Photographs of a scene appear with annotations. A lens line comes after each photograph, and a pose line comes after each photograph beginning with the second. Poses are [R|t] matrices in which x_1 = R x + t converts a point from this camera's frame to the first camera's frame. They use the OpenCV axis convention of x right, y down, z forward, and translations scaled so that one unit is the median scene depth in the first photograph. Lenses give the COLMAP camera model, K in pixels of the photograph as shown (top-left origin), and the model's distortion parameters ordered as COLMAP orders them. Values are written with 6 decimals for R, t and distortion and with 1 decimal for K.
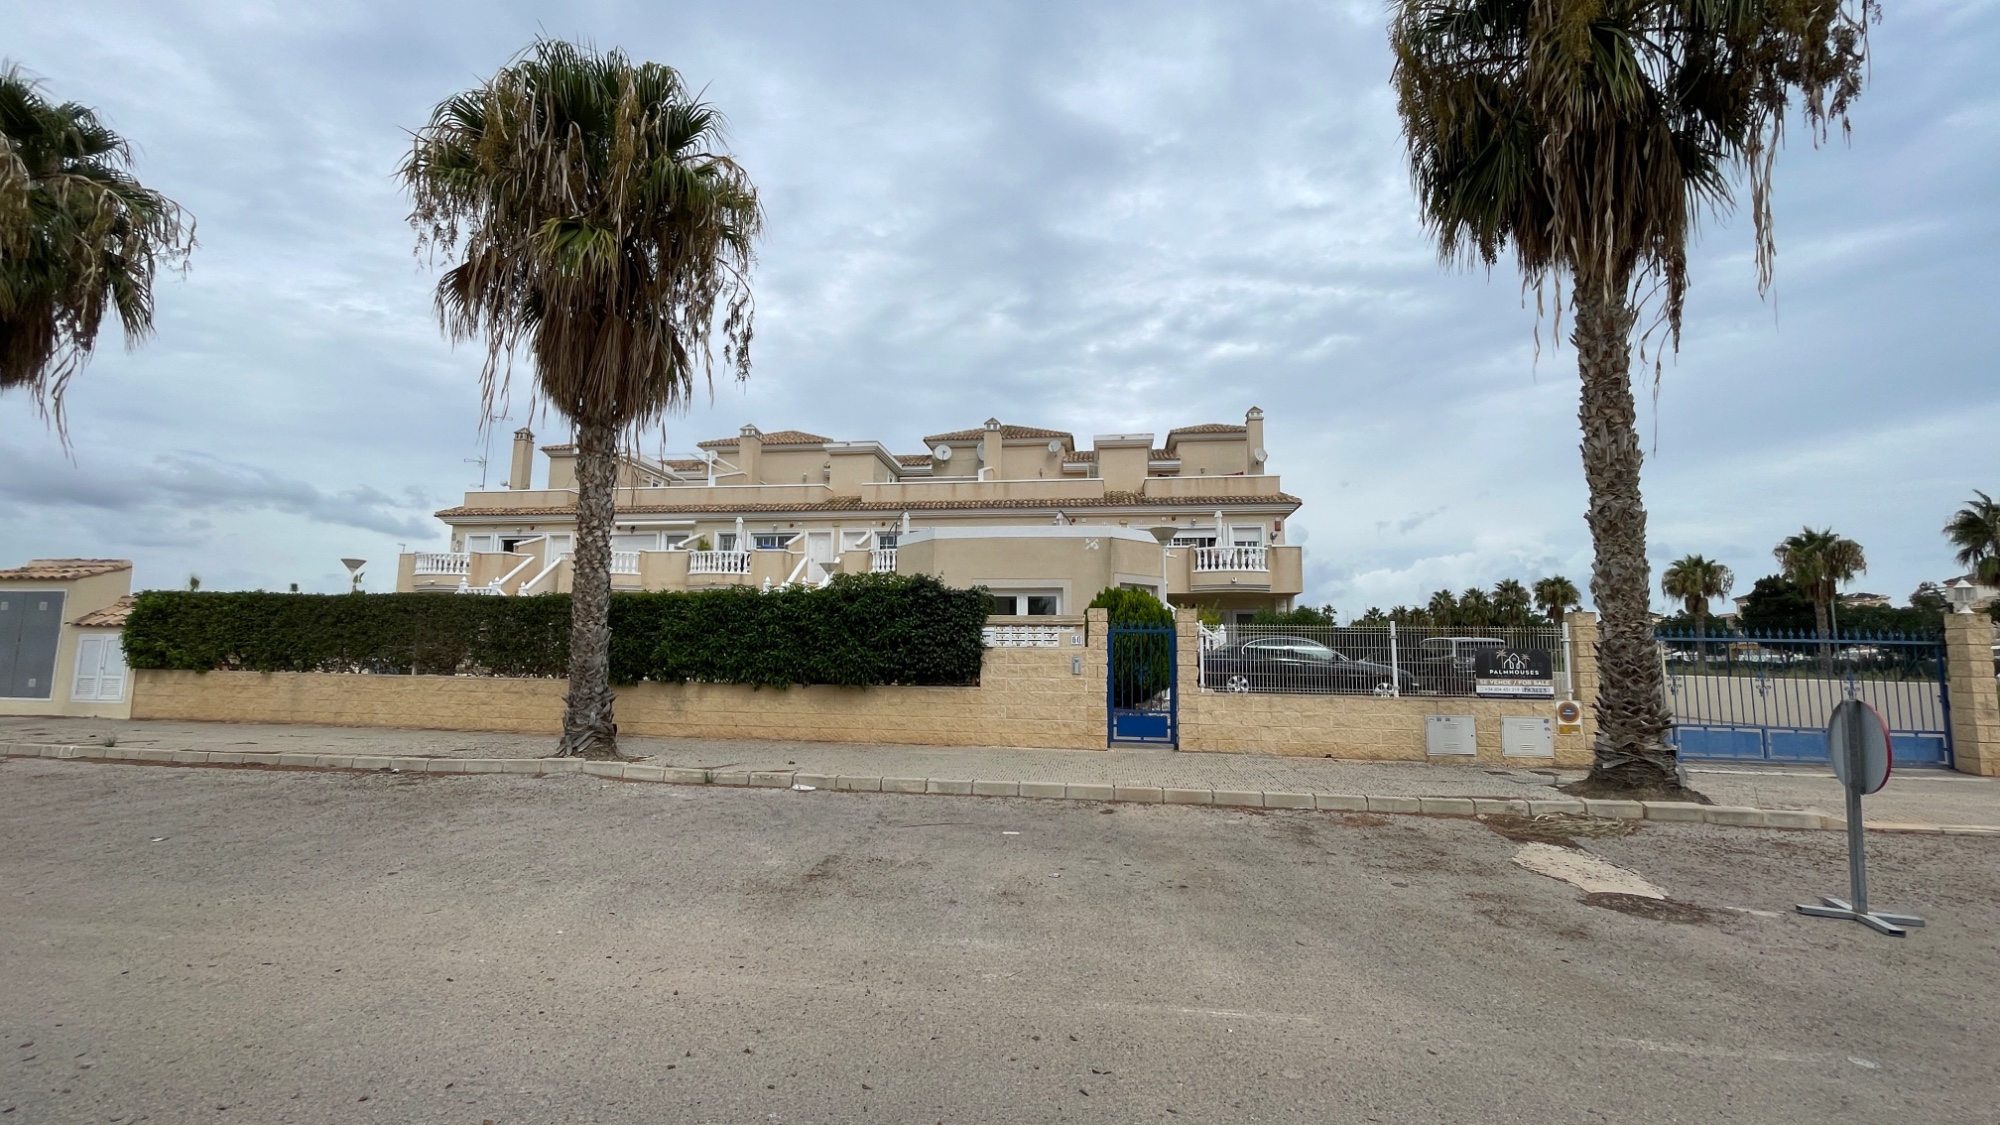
lens RADIAL K [[814.3, 0, 999.9], [0, 814.3, 569.1], [0, 0, 1]] dist [0.002168, 0.000029]
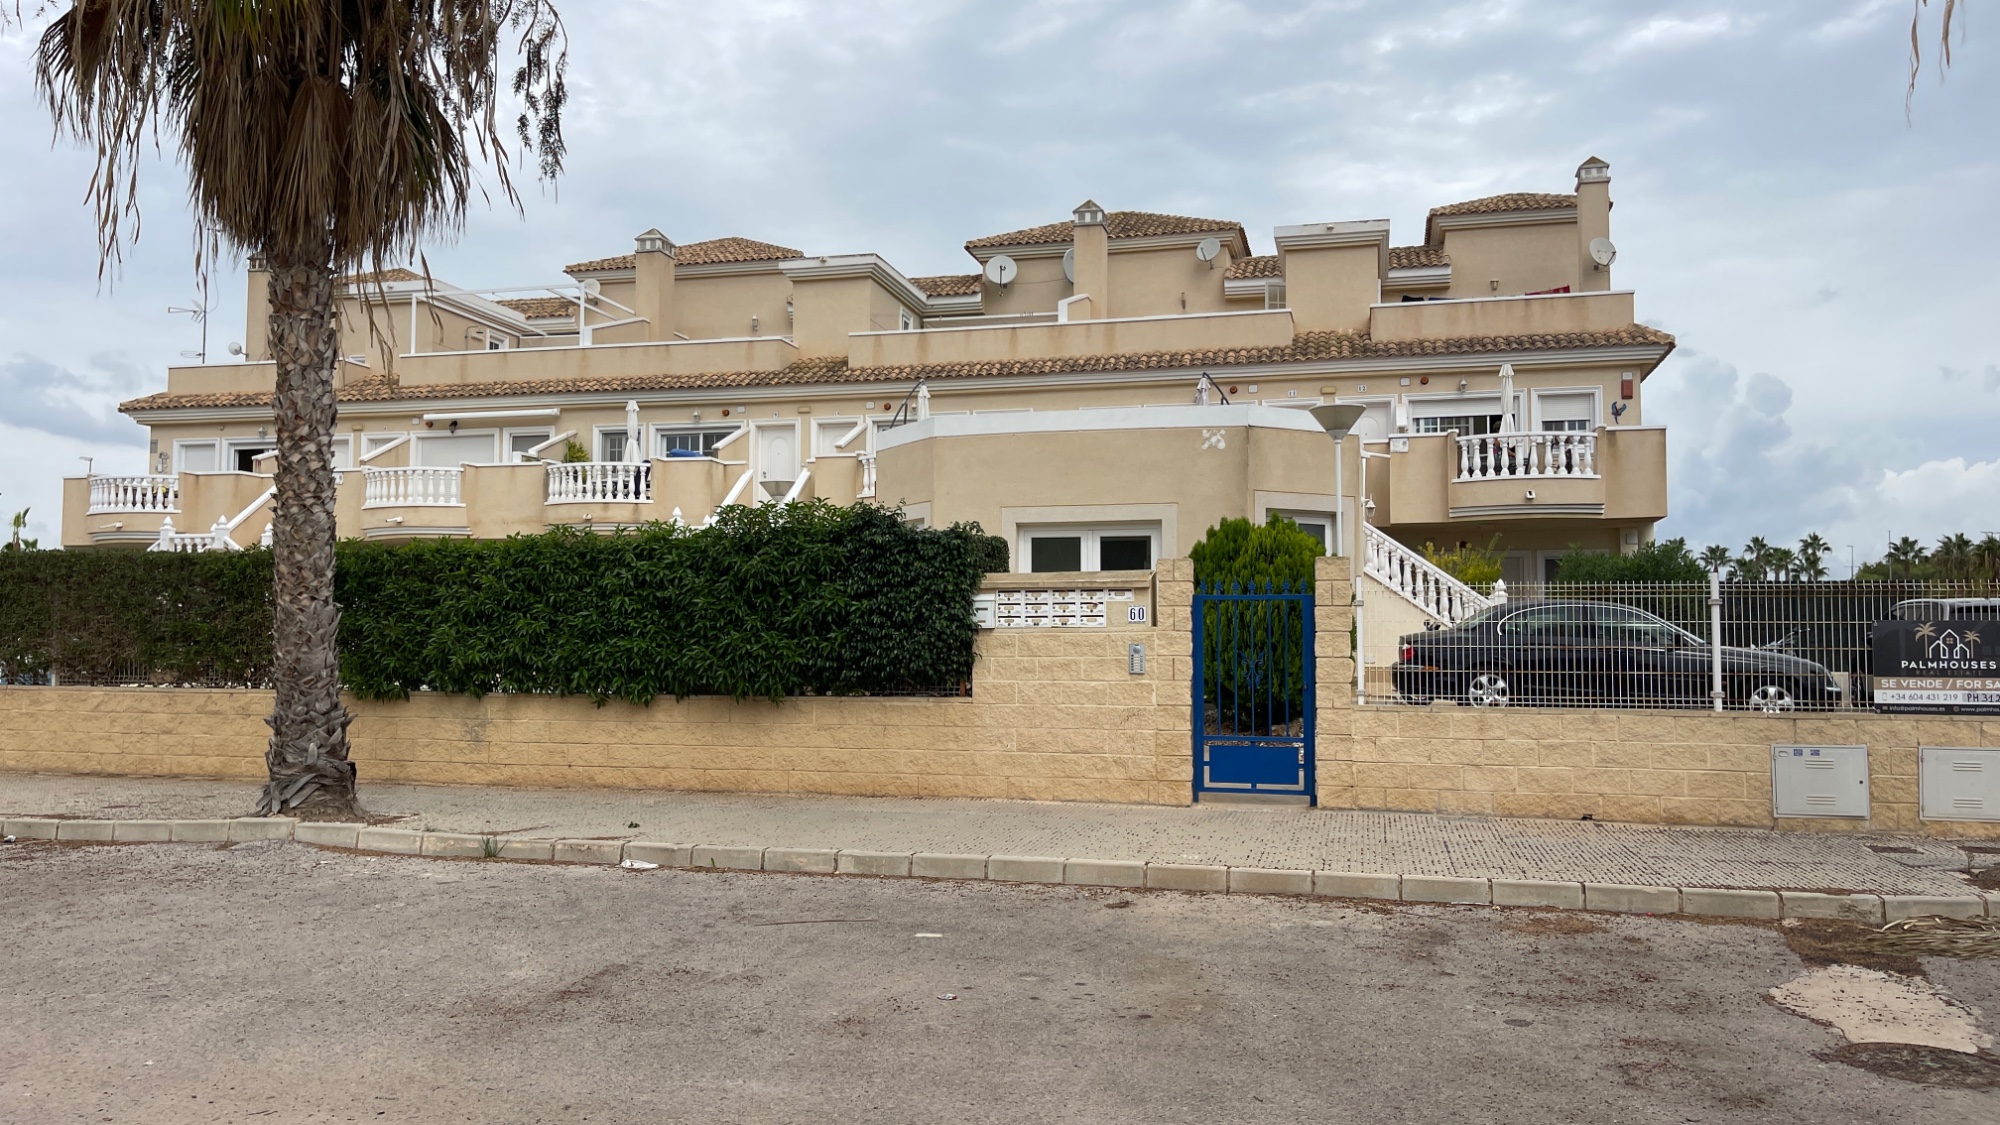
lens RADIAL K [[1522.5, 0, 1000.7], [0, 1522.5, 565.6], [0, 0, 1]] dist [0.042140, -0.010861]
pose [[0.994300, -0.015695, -0.105453, 0.112802], [0.021607, 0.998244, 0.055157, -0.007538], [0.104402, -0.057121, 0.992893, -0.064650]]
